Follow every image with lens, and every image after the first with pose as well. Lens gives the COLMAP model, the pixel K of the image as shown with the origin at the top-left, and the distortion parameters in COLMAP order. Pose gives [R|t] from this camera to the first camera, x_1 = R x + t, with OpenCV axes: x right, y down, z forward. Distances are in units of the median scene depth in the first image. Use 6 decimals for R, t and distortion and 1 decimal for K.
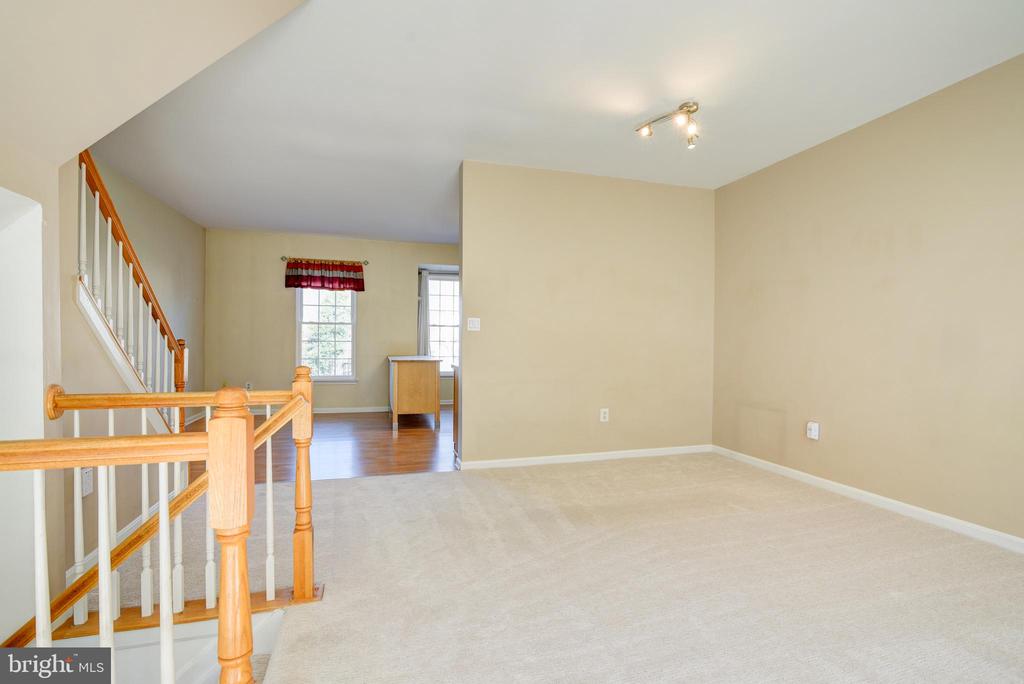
lens RADIAL K [[469.6, 0, 508.9], [0, 469.6, 346.1], [0, 0, 1]] dist [-0.013069, -0.000398]
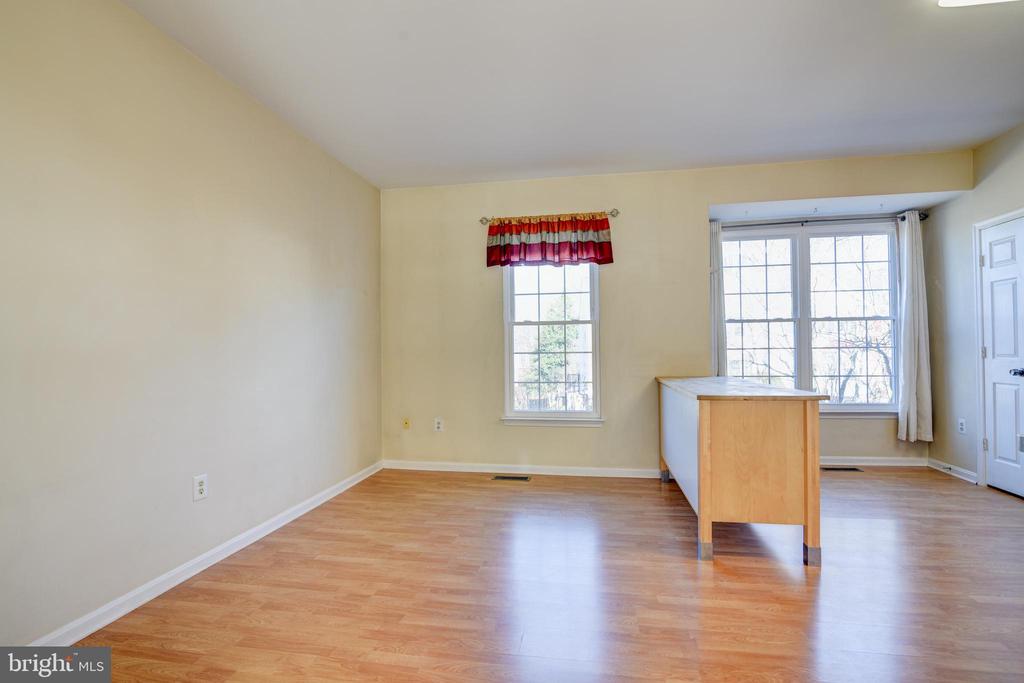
lens RADIAL K [[469.6, 0, 511.1], [0, 469.6, 343.2], [0, 0, 1]] dist [-0.013069, -0.000398]
pose [[0.897868, -0.026474, -0.439469, -0.175459], [0.016152, 0.999499, -0.027211, -0.007263], [0.439969, 0.017334, 0.897846, 0.448196]]
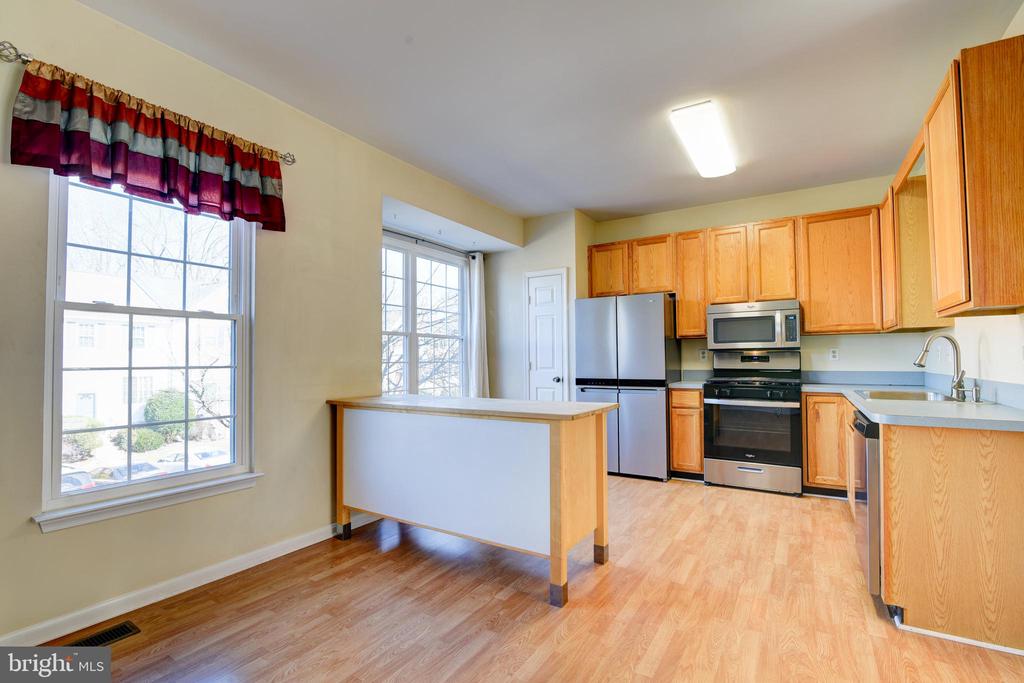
lens RADIAL K [[469.6, 0, 511.3], [0, 469.6, 343.2], [0, 0, 1]] dist [-0.013069, -0.000398]
pose [[0.751226, 0.010909, 0.659955, -0.424976], [0.017949, 0.999156, -0.036948, -0.011310], [-0.659801, 0.039602, 0.750396, 0.613093]]
